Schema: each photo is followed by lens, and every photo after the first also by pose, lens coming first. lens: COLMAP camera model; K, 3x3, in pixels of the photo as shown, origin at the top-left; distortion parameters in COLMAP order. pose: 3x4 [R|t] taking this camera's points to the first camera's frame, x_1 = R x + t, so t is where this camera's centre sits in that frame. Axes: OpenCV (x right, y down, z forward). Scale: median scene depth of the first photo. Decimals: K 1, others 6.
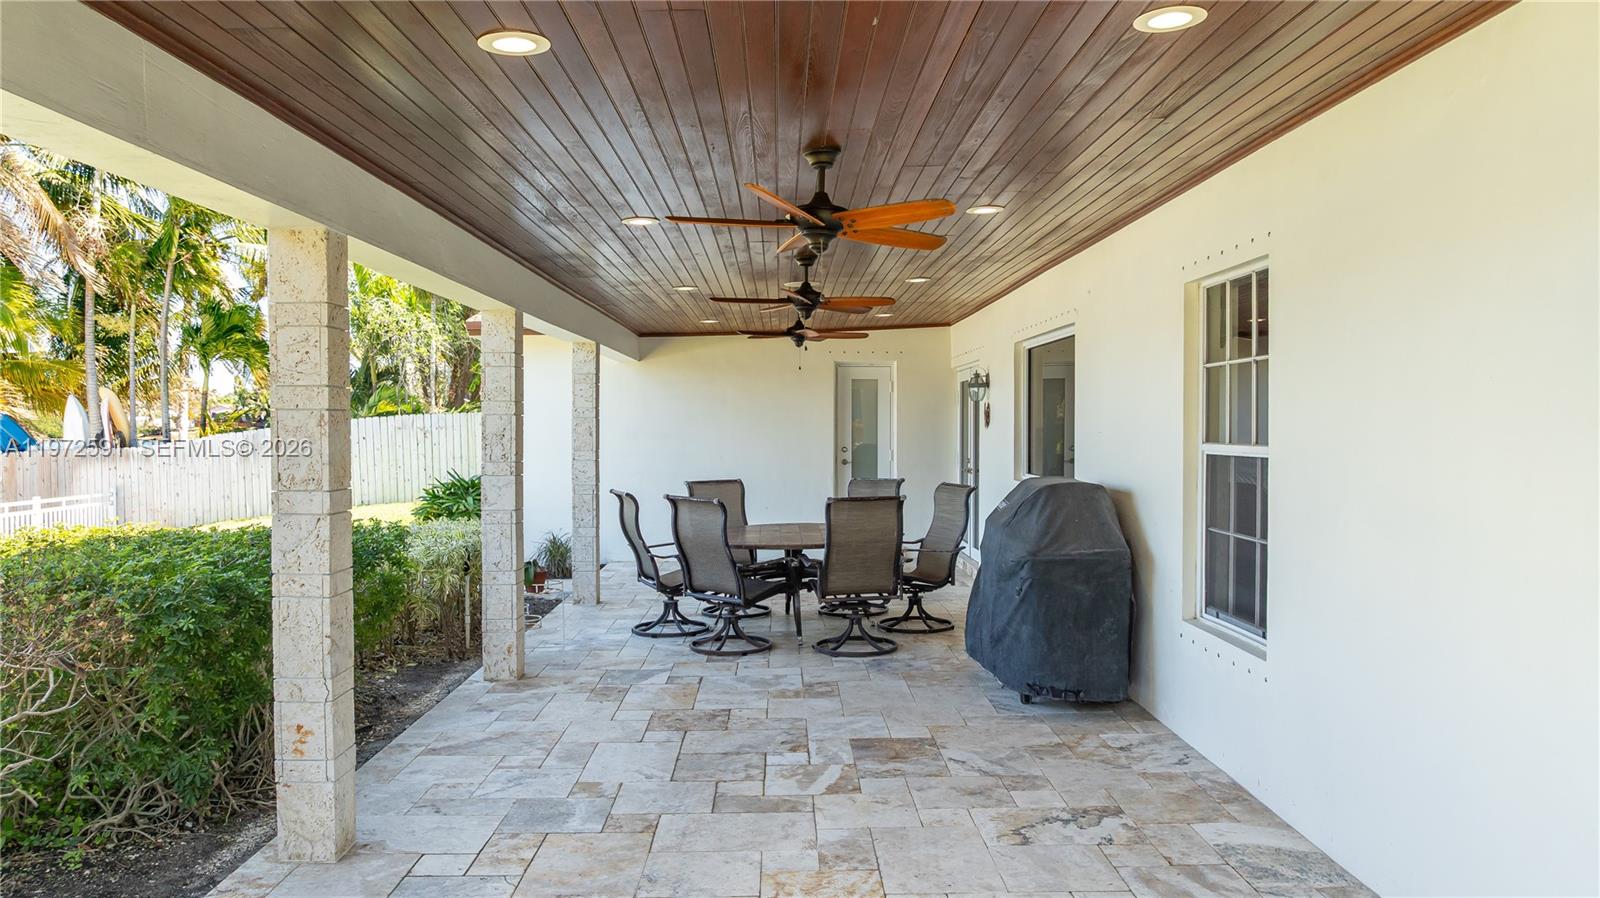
lens RADIAL K [[1128.8, 0, 795.4], [0, 1128.8, 448.0], [0, 0, 1]] dist [-0.031034, 0.027498]
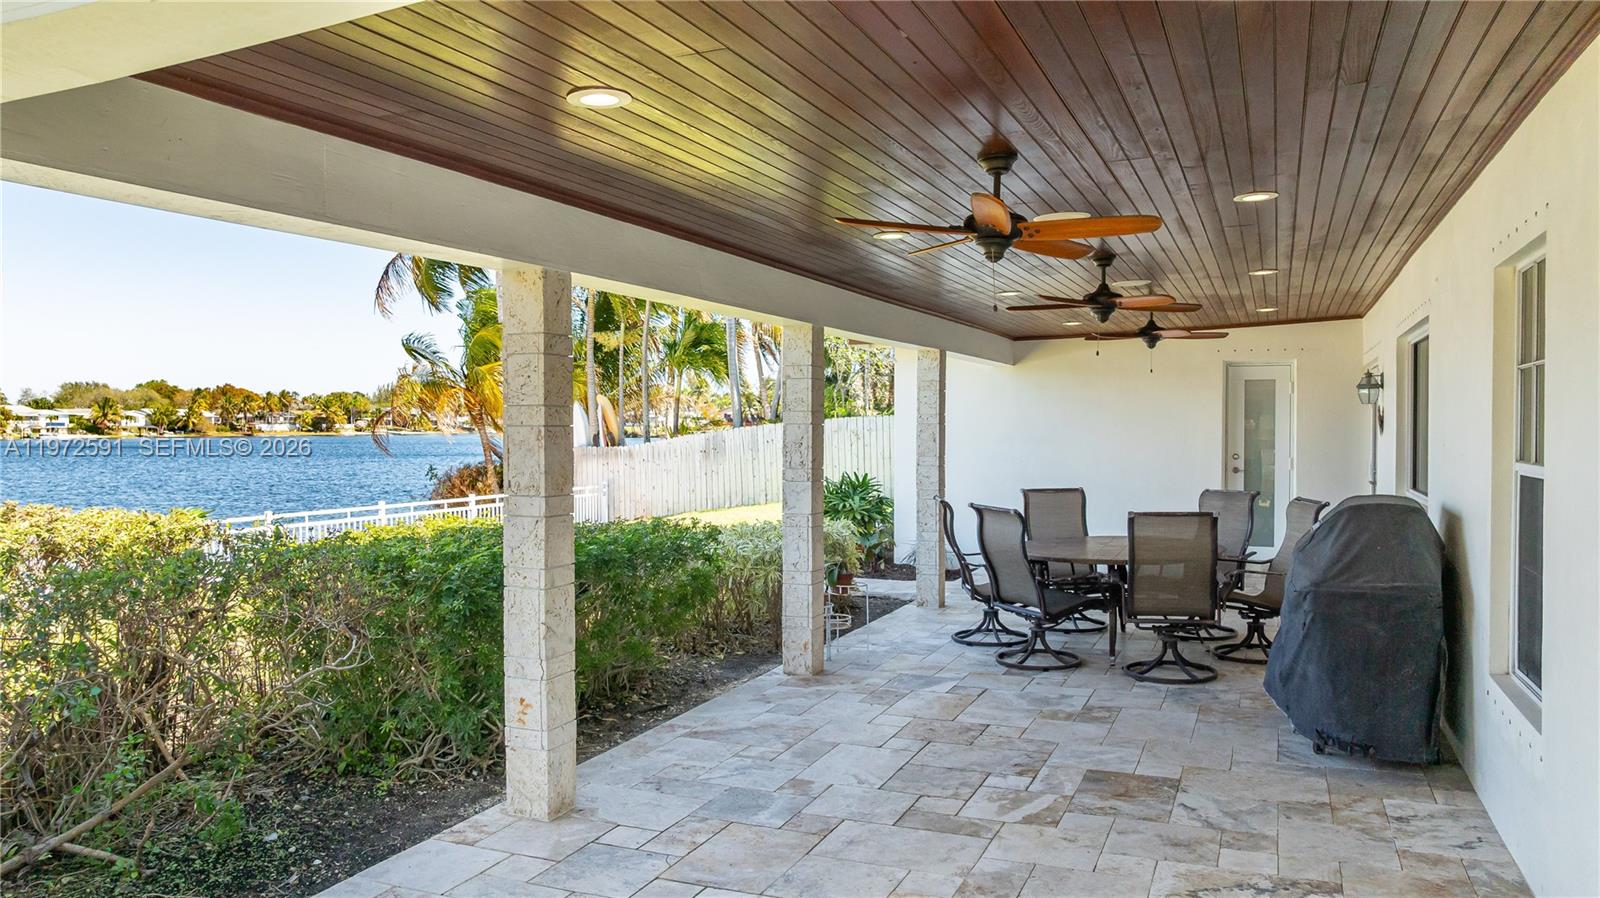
lens RADIAL K [[1128.8, 0, 805.3], [0, 1128.8, 448.6], [0, 0, 1]] dist [-0.031034, 0.027498]
pose [[0.913529, 0.007906, -0.406697, 0.223156], [-0.007273, 0.999969, 0.003104, -0.012493], [0.406709, 0.000123, 0.913558, 0.043281]]
